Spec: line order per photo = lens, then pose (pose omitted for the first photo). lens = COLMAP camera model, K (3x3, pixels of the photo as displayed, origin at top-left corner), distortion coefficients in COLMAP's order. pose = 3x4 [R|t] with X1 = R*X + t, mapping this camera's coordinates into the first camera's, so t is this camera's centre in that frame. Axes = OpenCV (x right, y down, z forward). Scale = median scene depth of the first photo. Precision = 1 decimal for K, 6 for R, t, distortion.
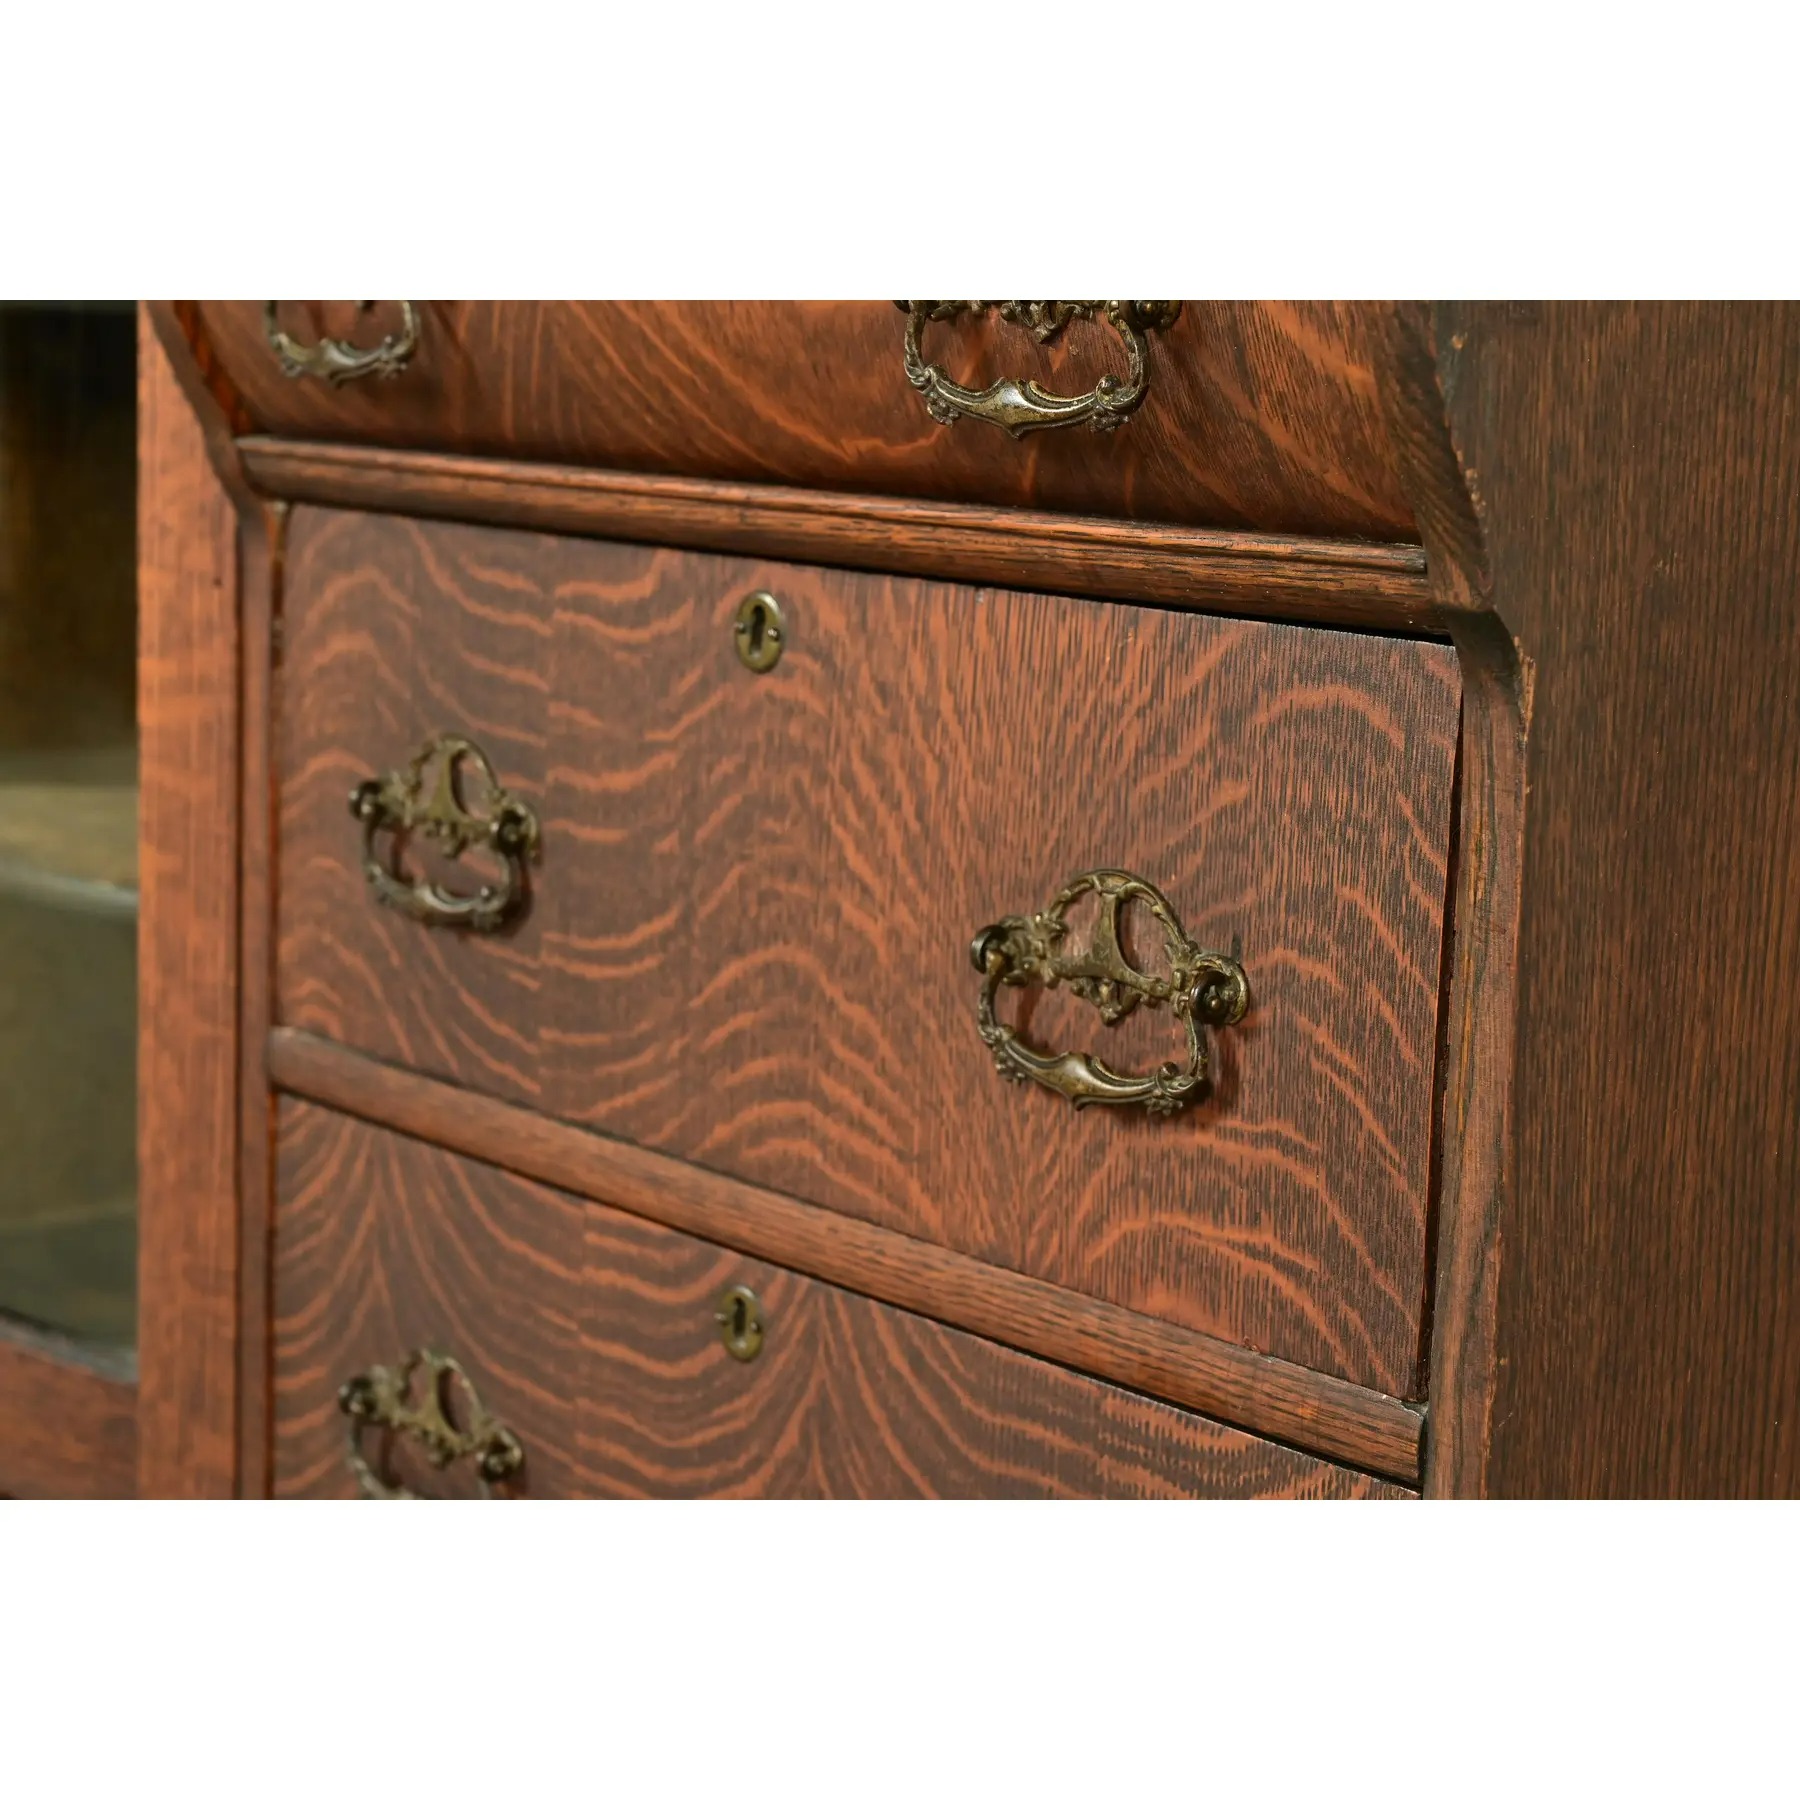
lens RADIAL K [[3693.5, 0, 901.2], [0, 3693.5, 901.7], [0, 0, 1]] dist [-0.005337, 0.000000]
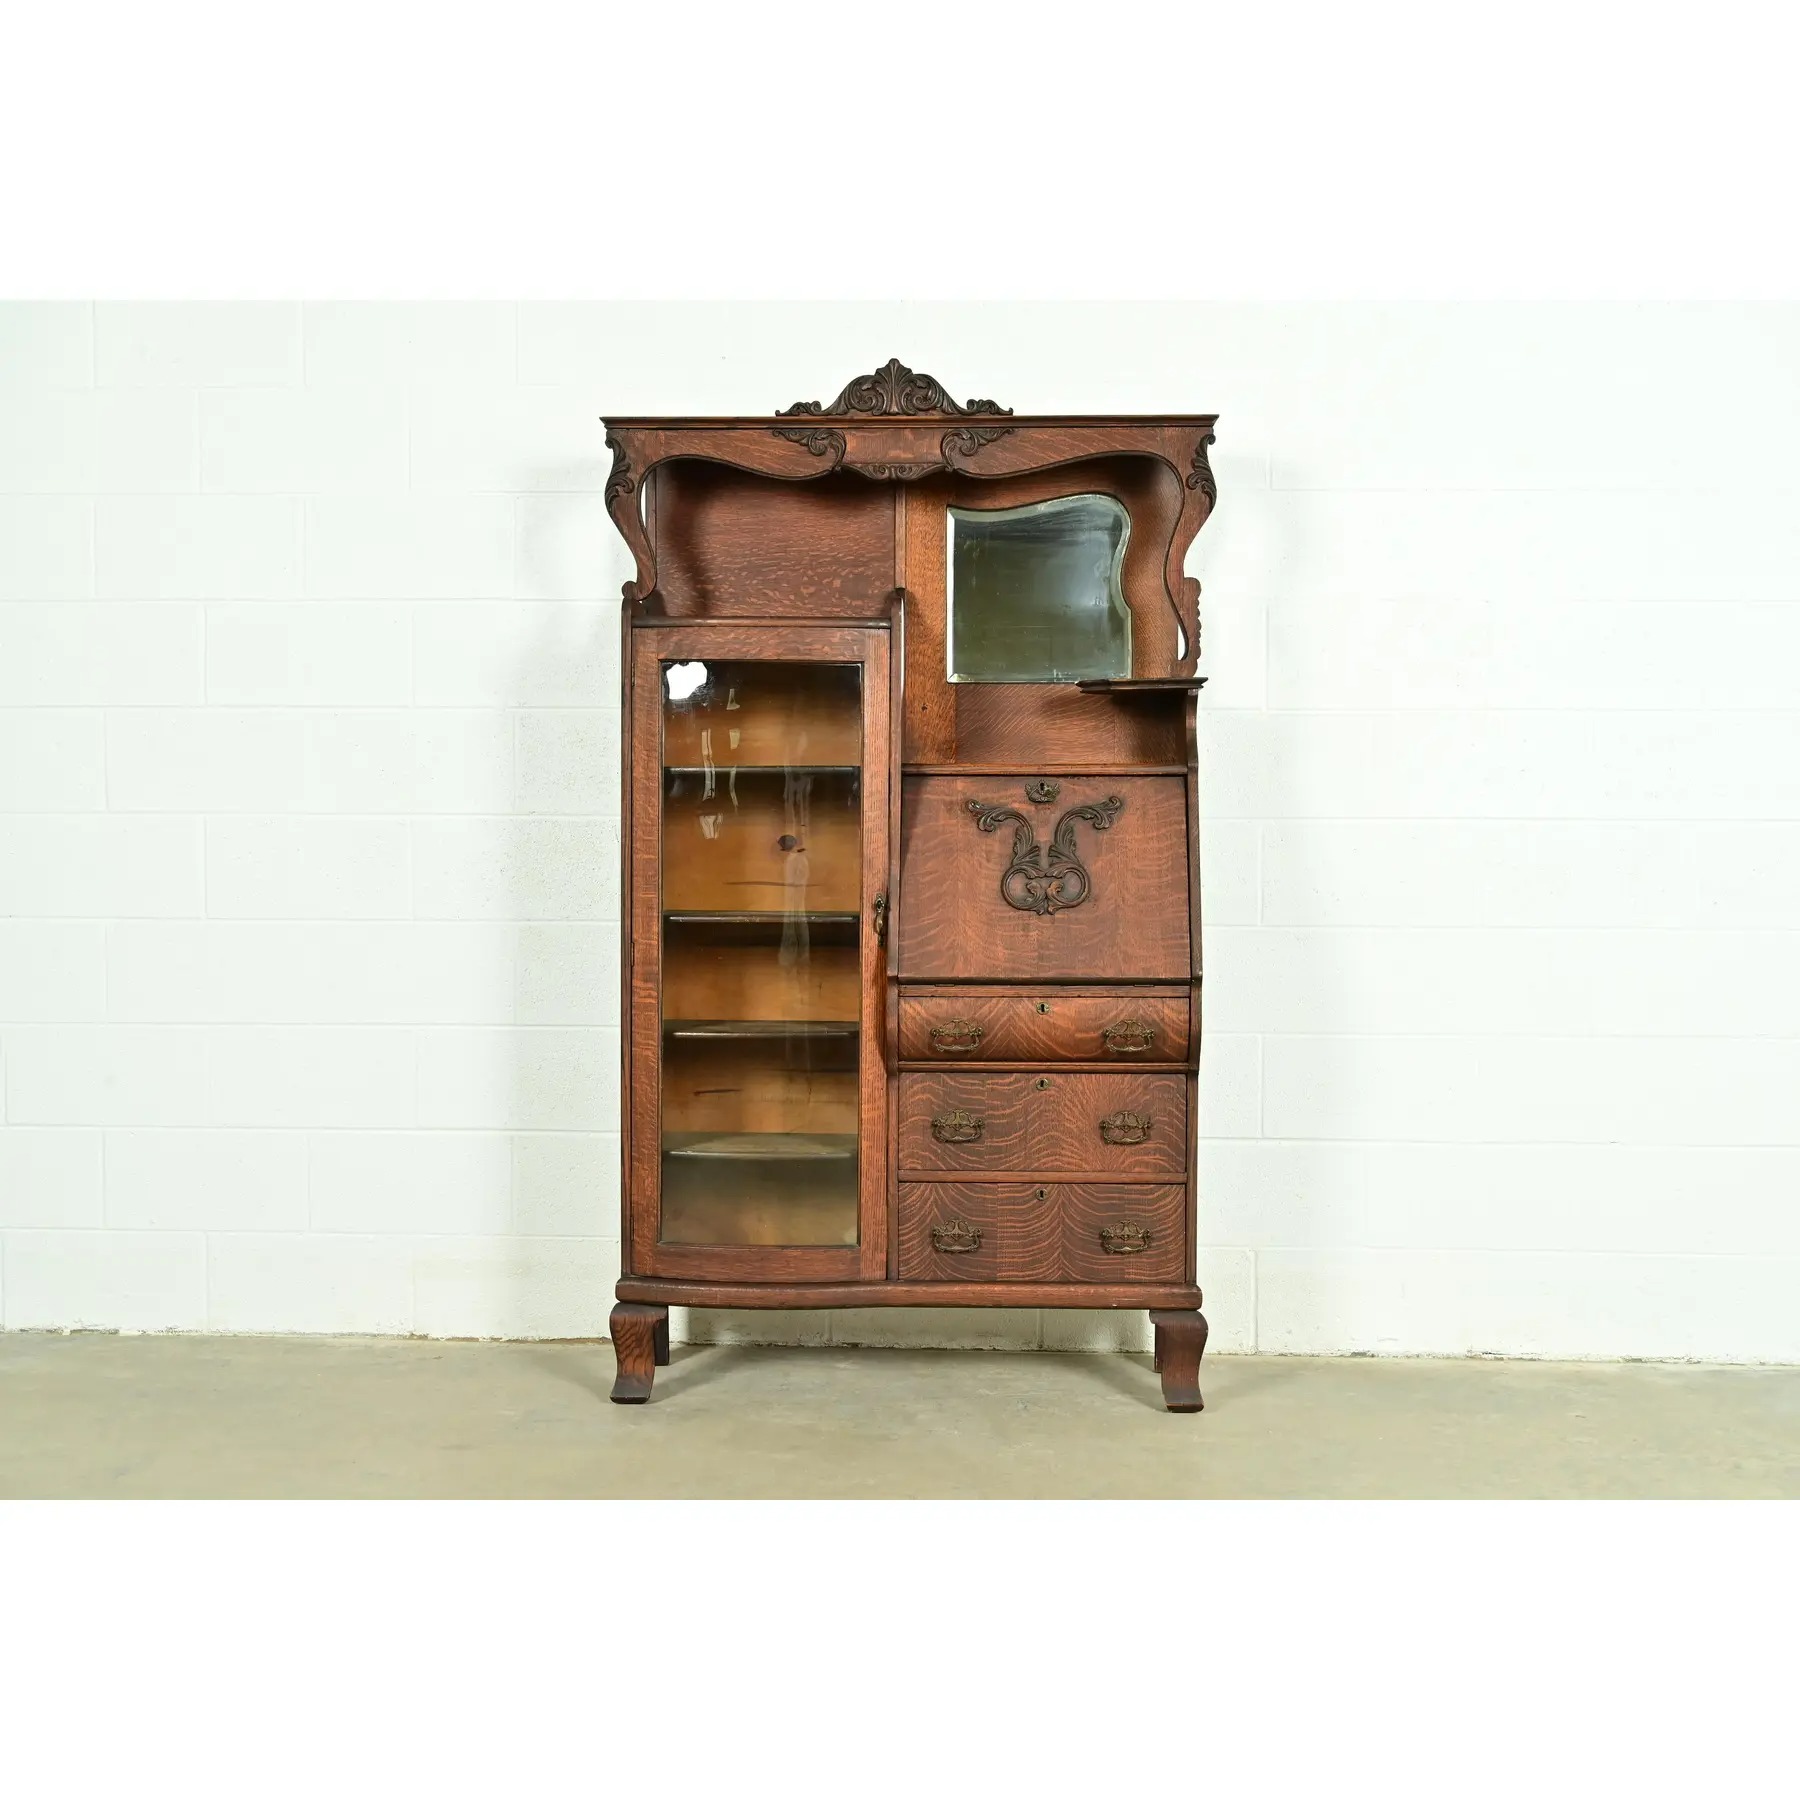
lens RADIAL K [[1977.2, 0, 892.6], [0, 1977.2, 911.4], [0, 0, 1]] dist [0.009235, 0.000000]
pose [[0.679588, -0.056986, 0.731377, -2.854265], [0.139957, 0.988738, -0.053009, -0.235923], [-0.720120, 0.138385, 0.679910, -1.259453]]
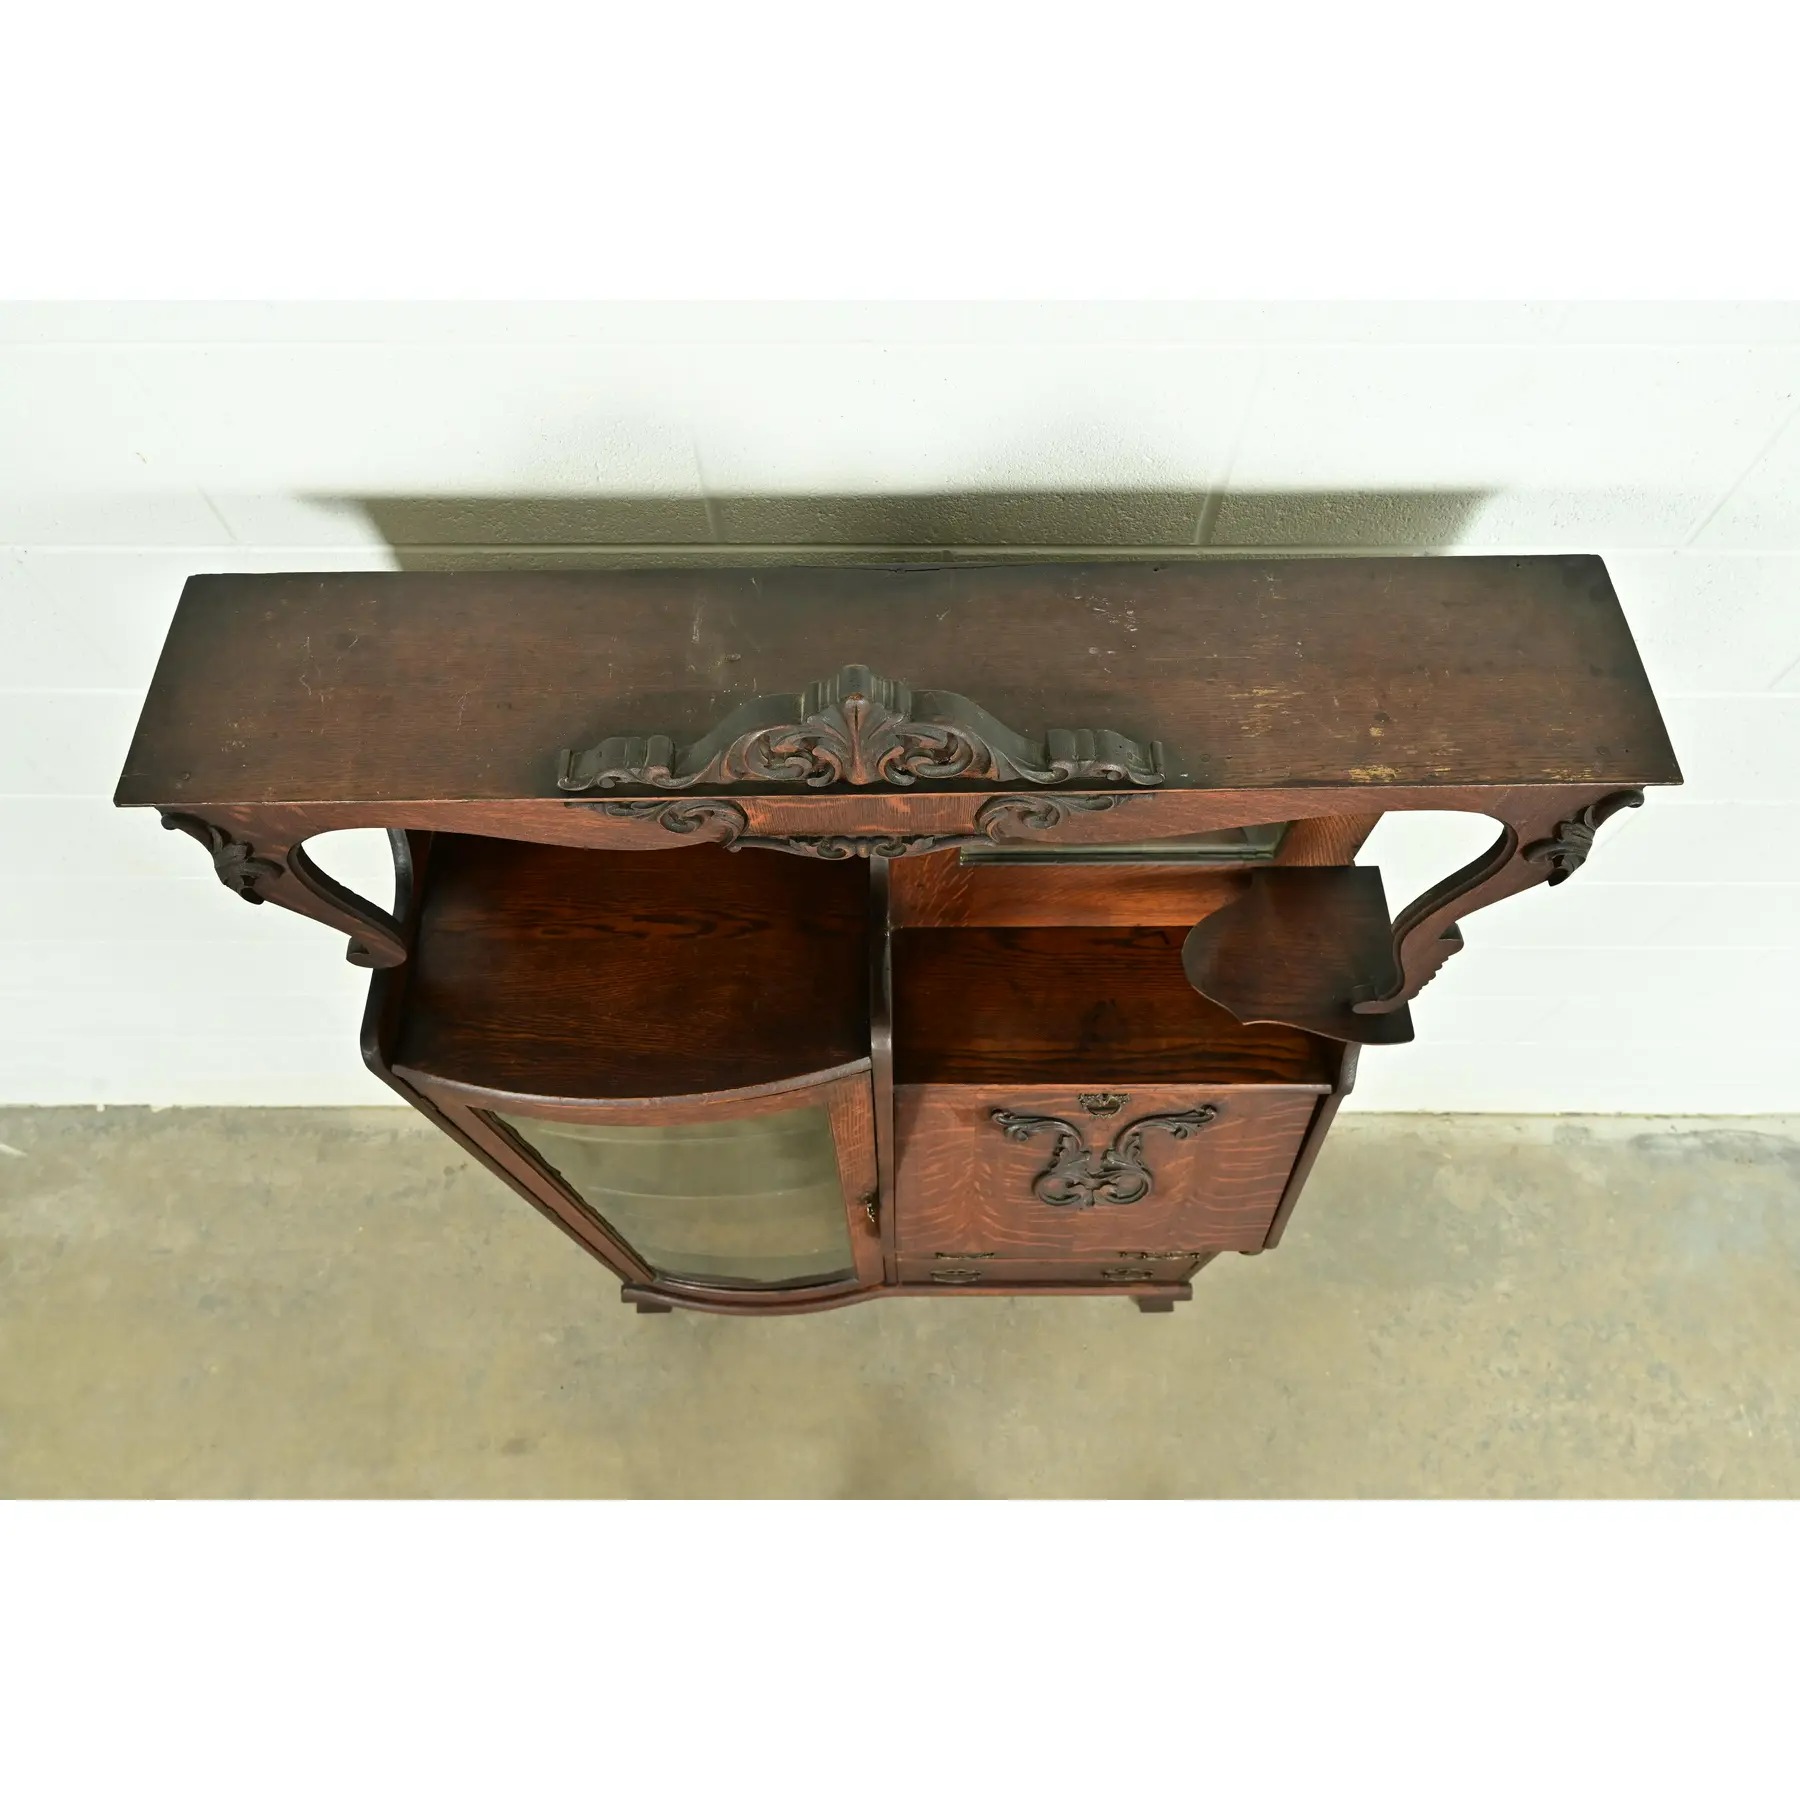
lens RADIAL K [[1203.3, 0, 893.9], [0, 1203.3, 894.7], [0, 0, 1]] dist [0.003109, 0.001232]
pose [[0.645339, -0.693250, 0.320846, -0.446849], [0.155244, 0.530269, 0.833495, -2.020383], [-0.747955, -0.488077, 0.449826, 0.647074]]
